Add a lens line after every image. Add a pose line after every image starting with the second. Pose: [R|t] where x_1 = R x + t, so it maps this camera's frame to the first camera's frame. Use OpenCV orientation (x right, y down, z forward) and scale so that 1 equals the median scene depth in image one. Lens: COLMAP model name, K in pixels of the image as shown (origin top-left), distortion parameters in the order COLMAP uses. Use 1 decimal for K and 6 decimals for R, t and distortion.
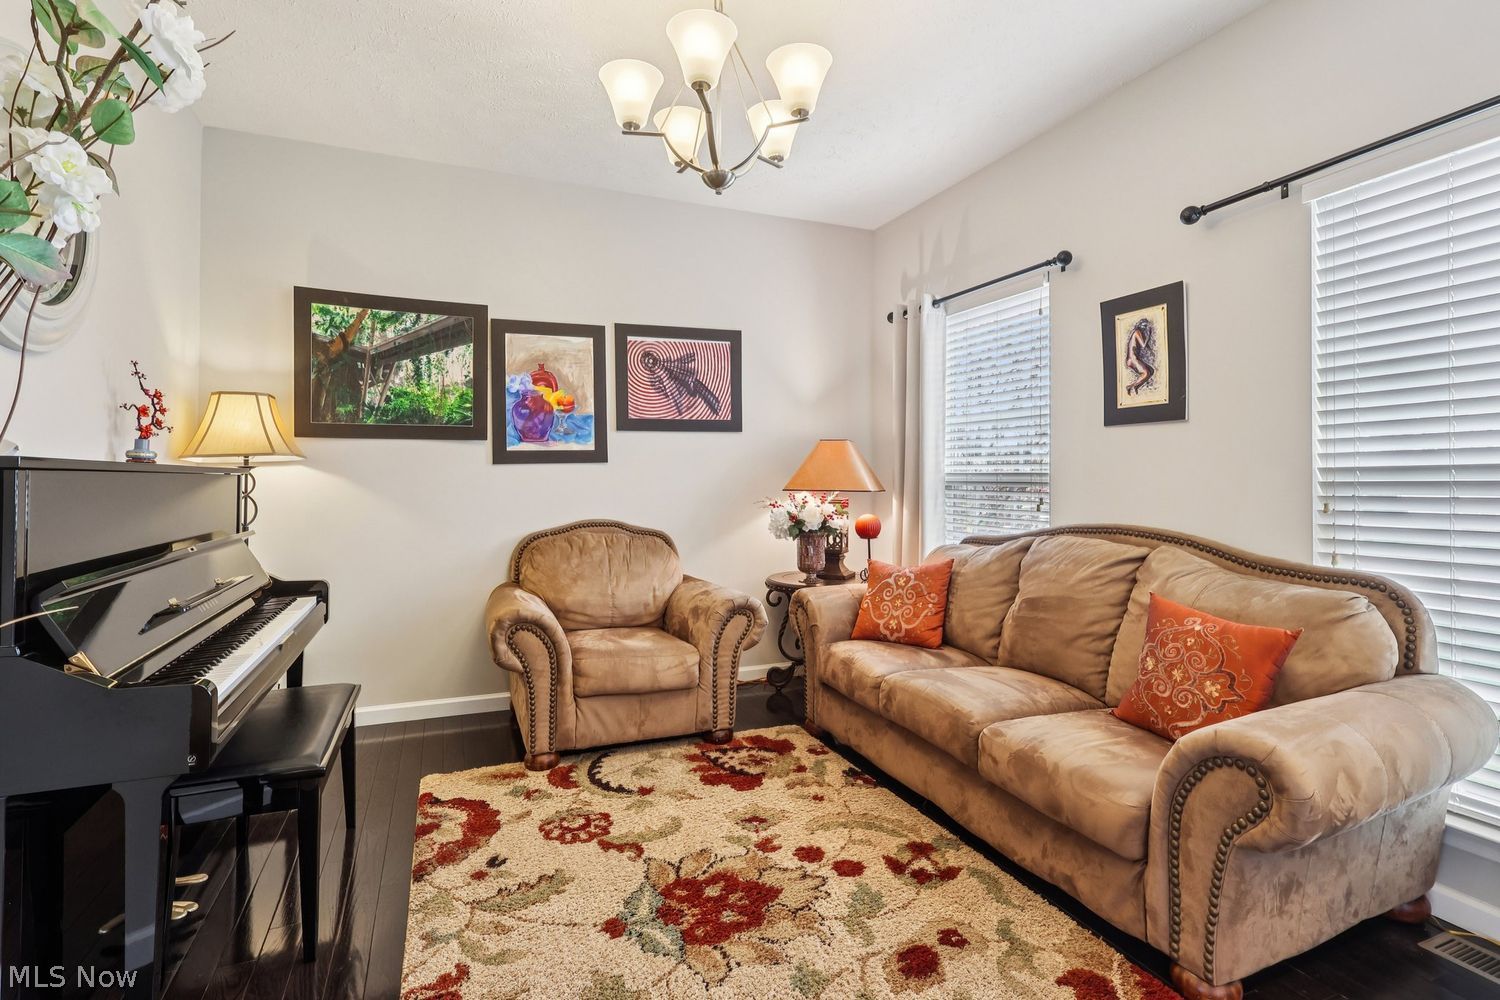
lens RADIAL K [[715.6, 0, 741.9], [0, 715.6, 477.3], [0, 0, 1]] dist [-0.012166, 0.007789]
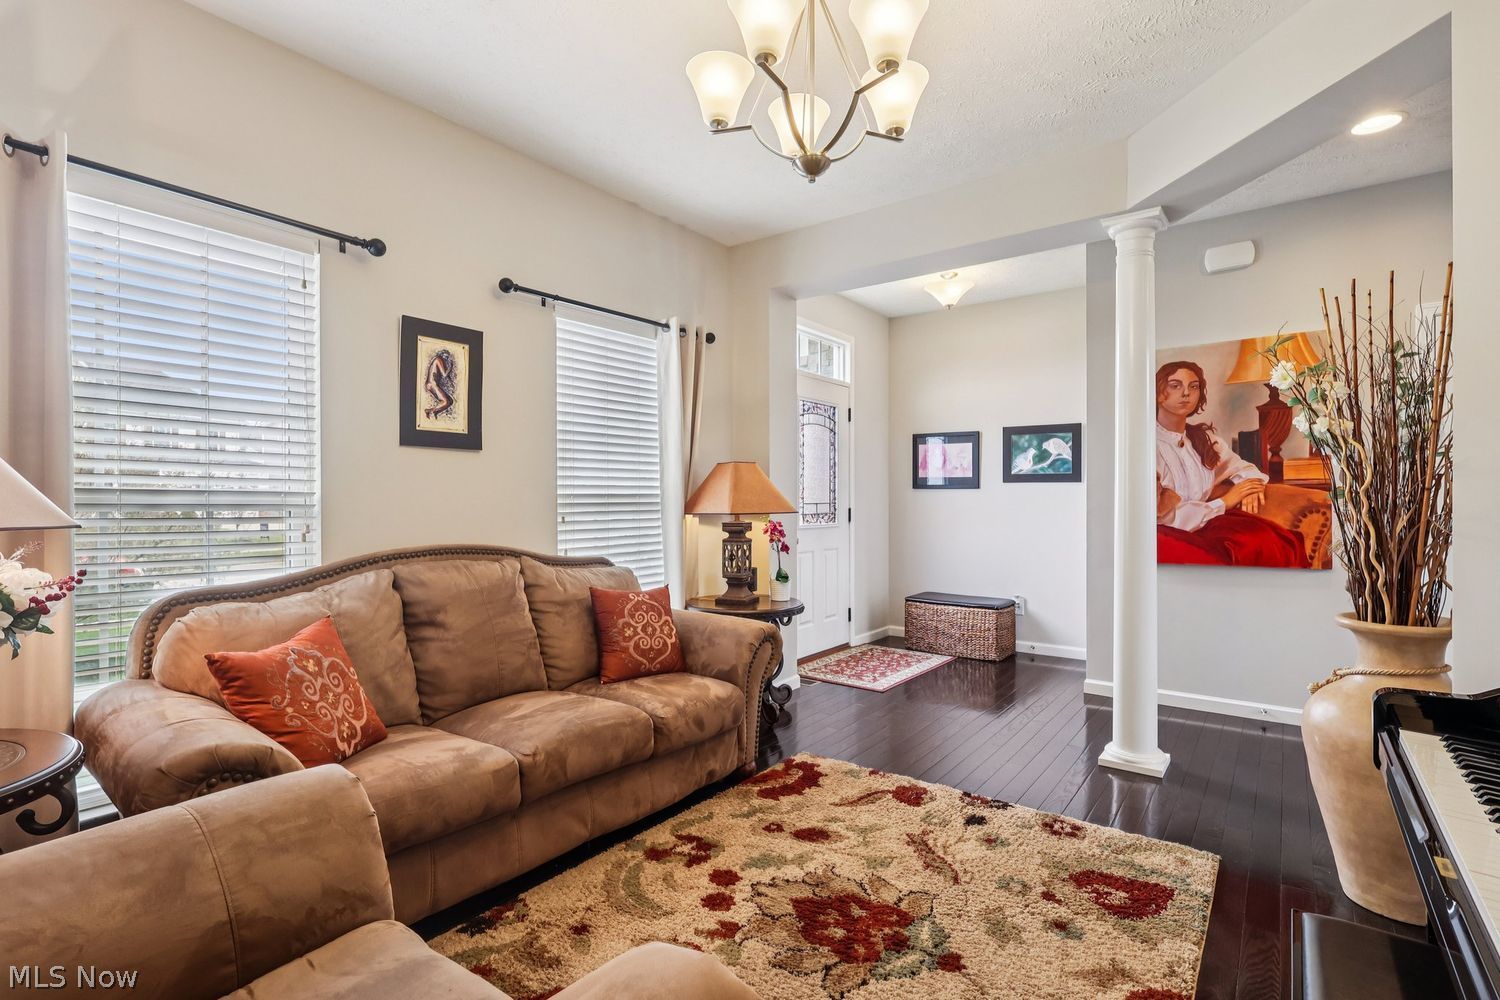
lens RADIAL K [[700.7, 0, 750.0], [0, 700.7, 500.0], [0, 0, 1]] dist [0.002713, 0.000893]
pose [[-0.499880, -0.003465, 0.866088, -0.505522], [-0.008195, 0.999966, -0.000729, -0.001156], [-0.866056, -0.007462, -0.499892, 0.997517]]
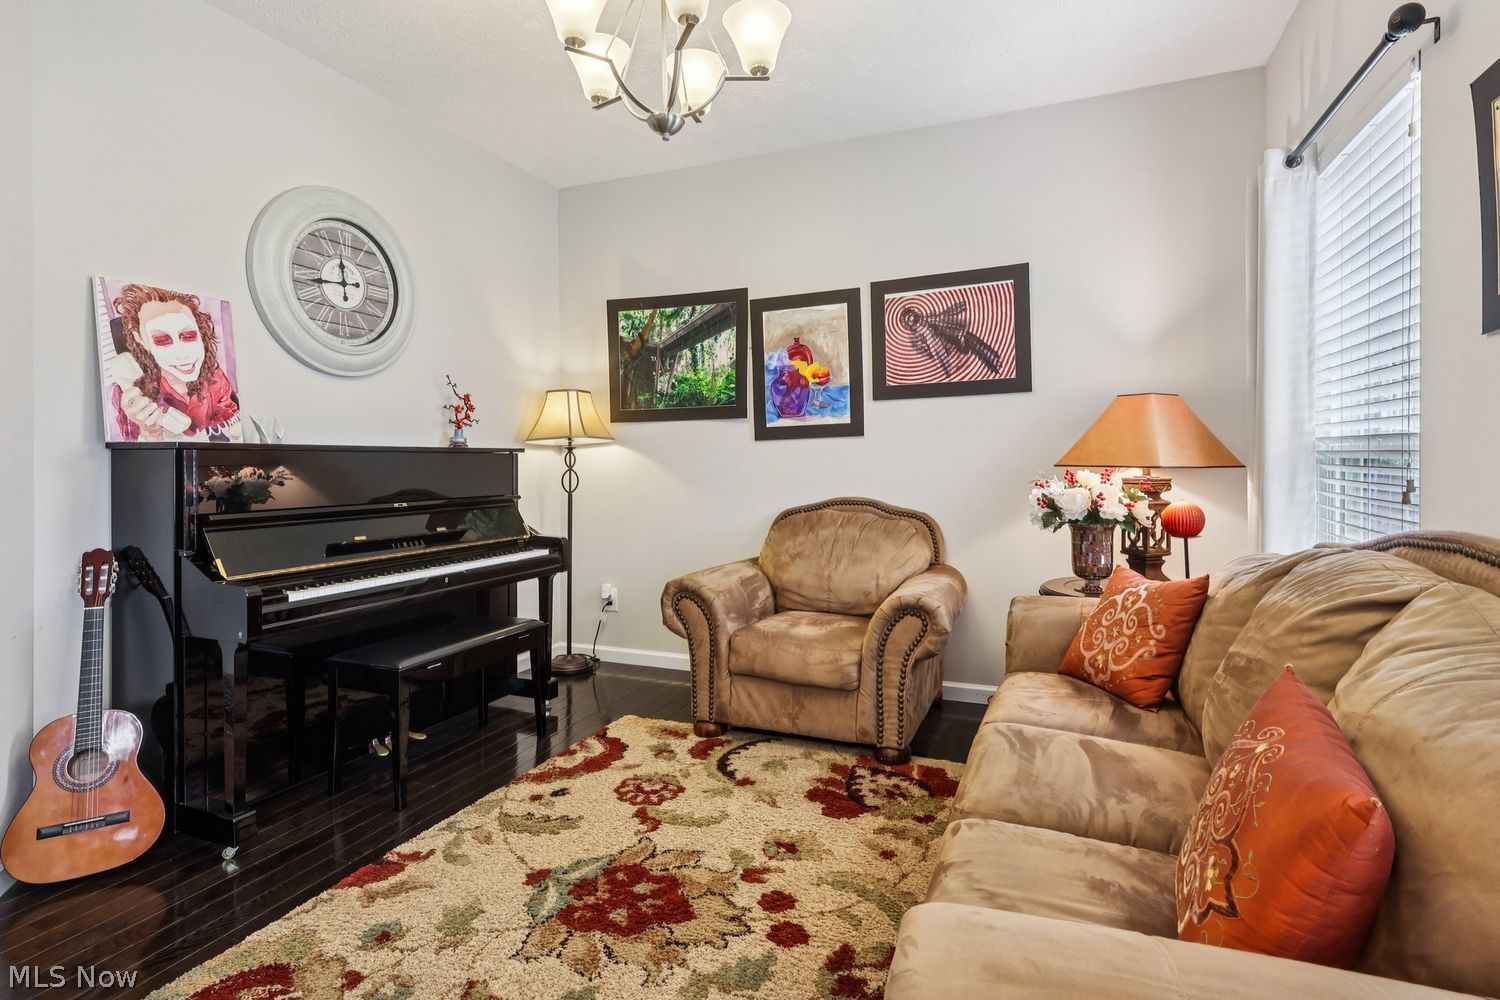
lens RADIAL K [[754.2, 0, 750.6], [0, 754.2, 469.1], [0, 0, 1]] dist [-0.001355, 0.000054]
pose [[0.706568, 0.002709, -0.707640, 0.482698], [0.010326, 0.999847, 0.014138, 0.008290], [0.707570, -0.017296, 0.706432, 0.256132]]
